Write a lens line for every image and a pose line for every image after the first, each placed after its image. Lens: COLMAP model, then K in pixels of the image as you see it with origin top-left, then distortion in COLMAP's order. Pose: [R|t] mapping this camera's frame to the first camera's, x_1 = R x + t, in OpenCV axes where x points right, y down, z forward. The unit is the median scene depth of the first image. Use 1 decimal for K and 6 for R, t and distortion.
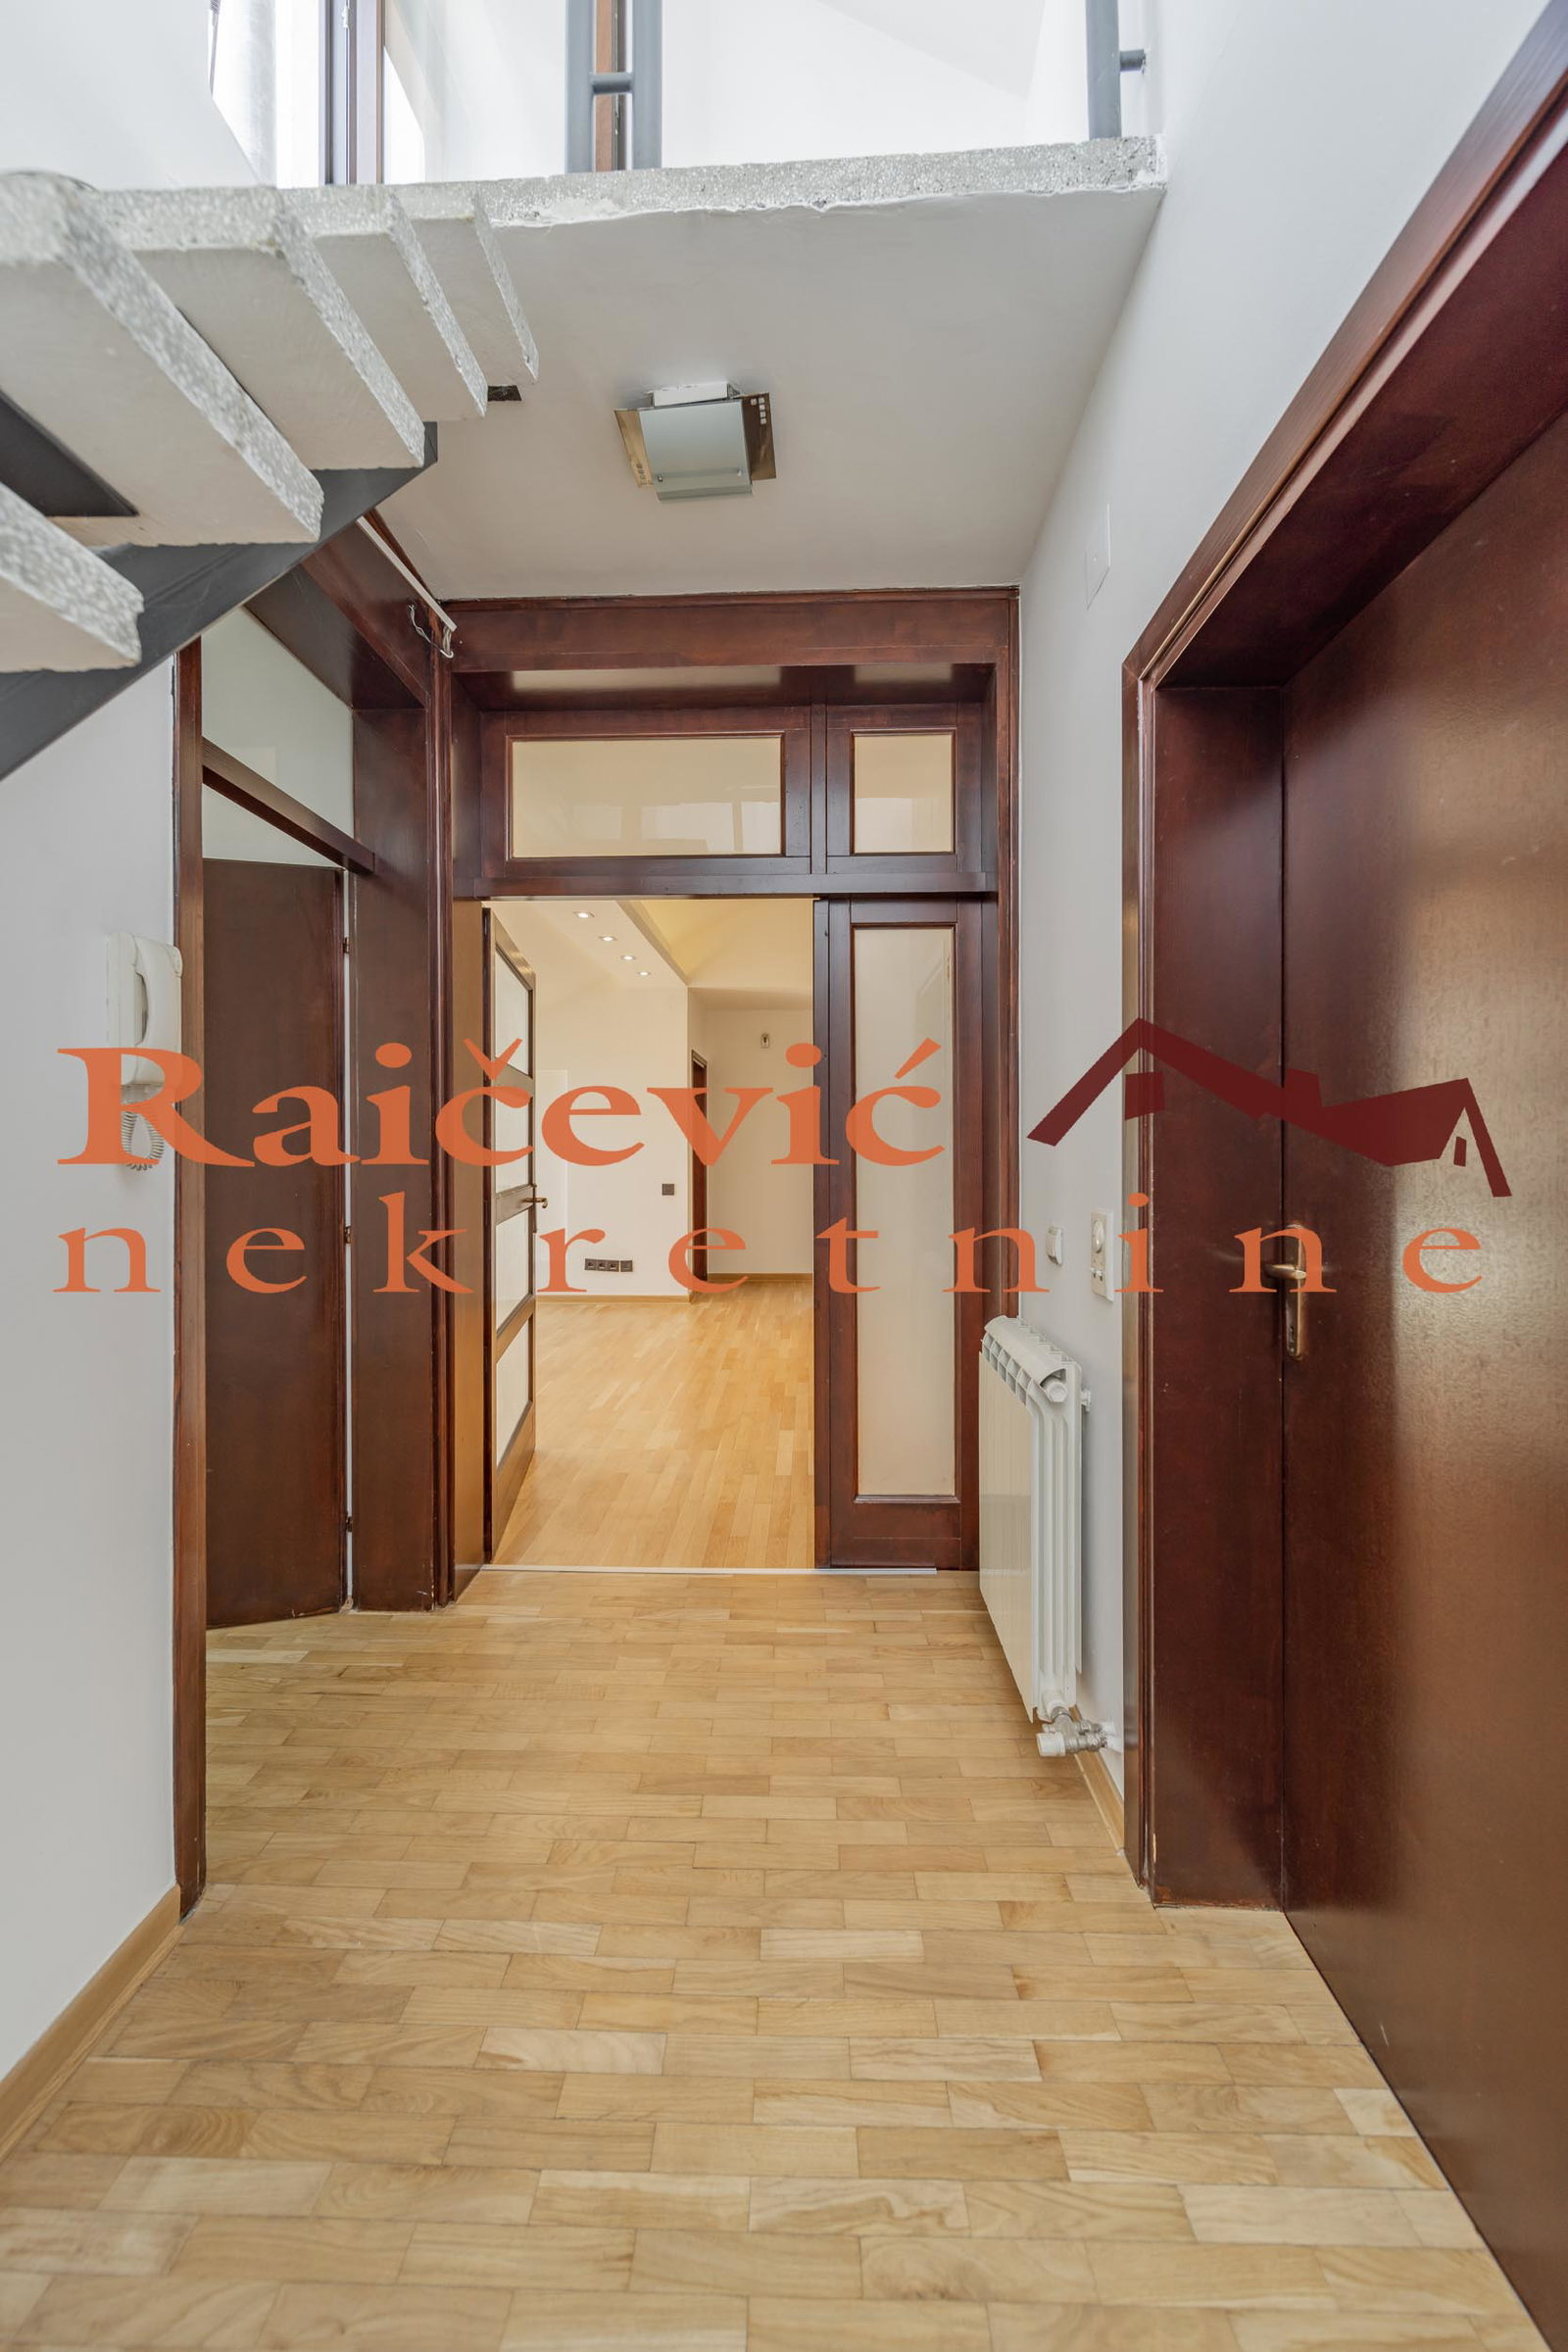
lens RADIAL K [[830.9, 0, 789.5], [0, 830.9, 1146.5], [0, 0, 1]] dist [-0.000966, -0.002354]
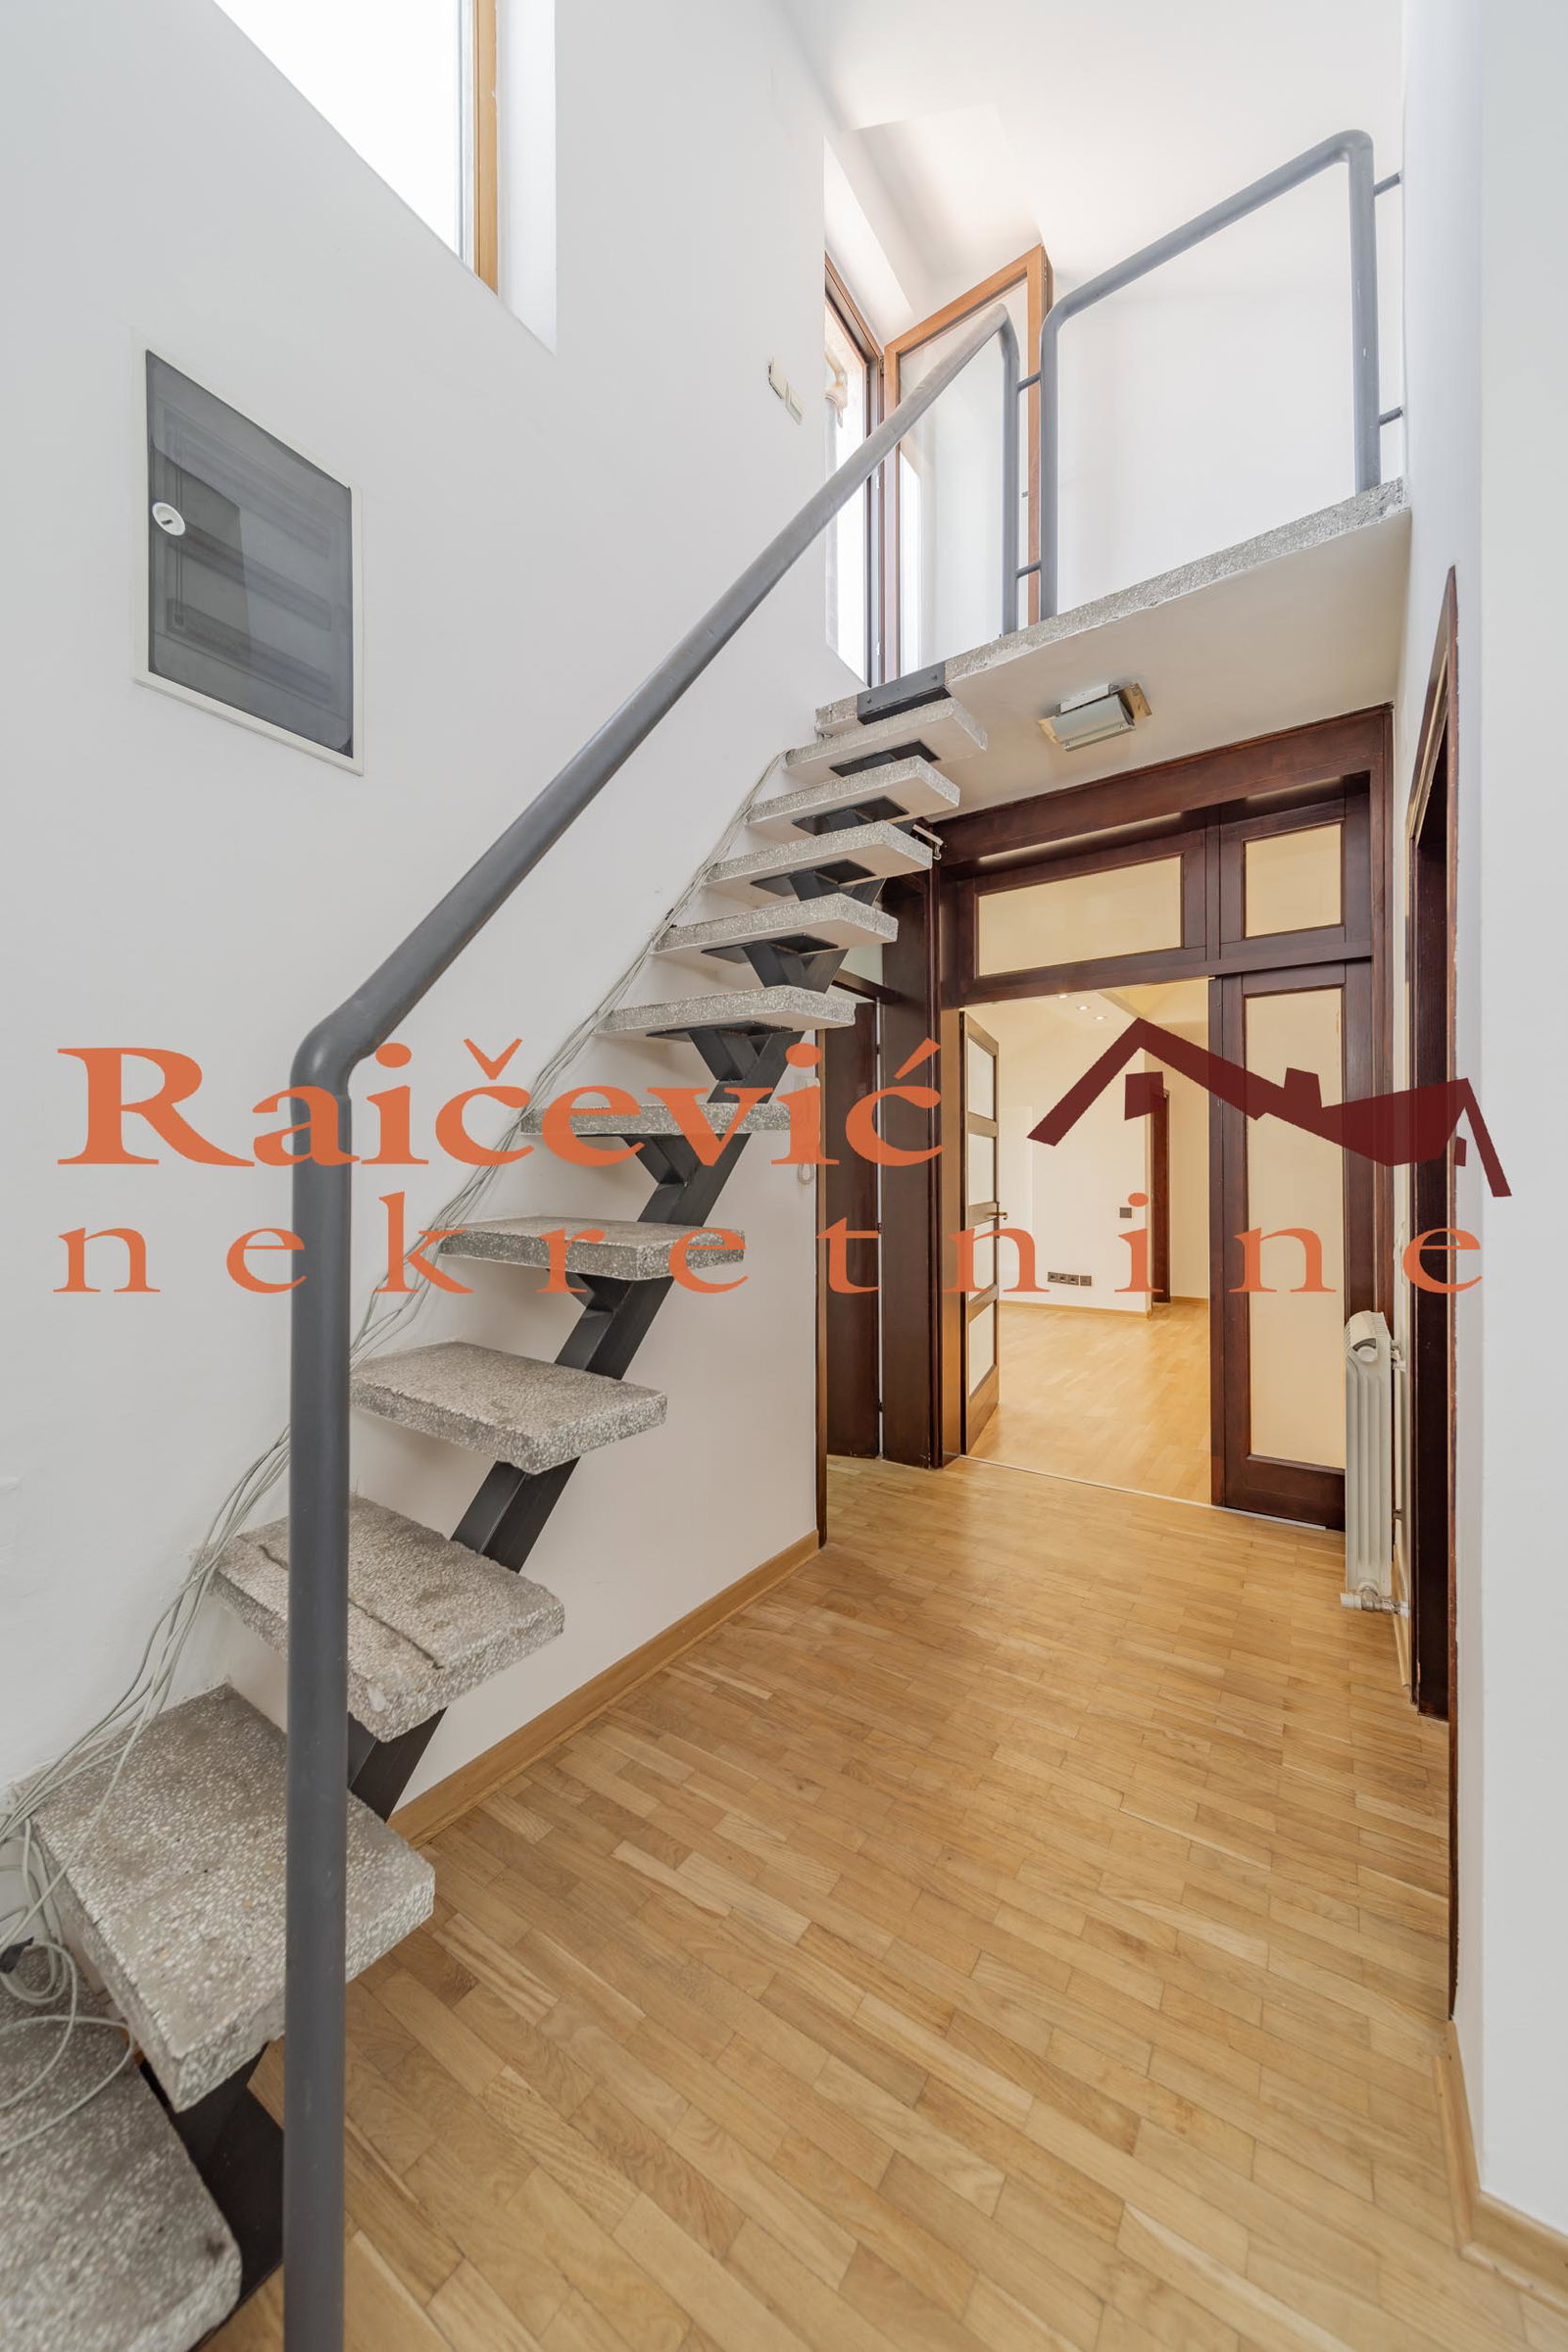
lens RADIAL K [[832.2, 0, 766.9], [0, 832.2, 1173.3], [0, 0, 1]] dist [0.000096, 0.000086]
pose [[0.834394, -0.001370, -0.551167, 0.176098], [0.001445, 0.999999, -0.000299, -0.000190], [0.551167, -0.000547, 0.834395, -0.467650]]
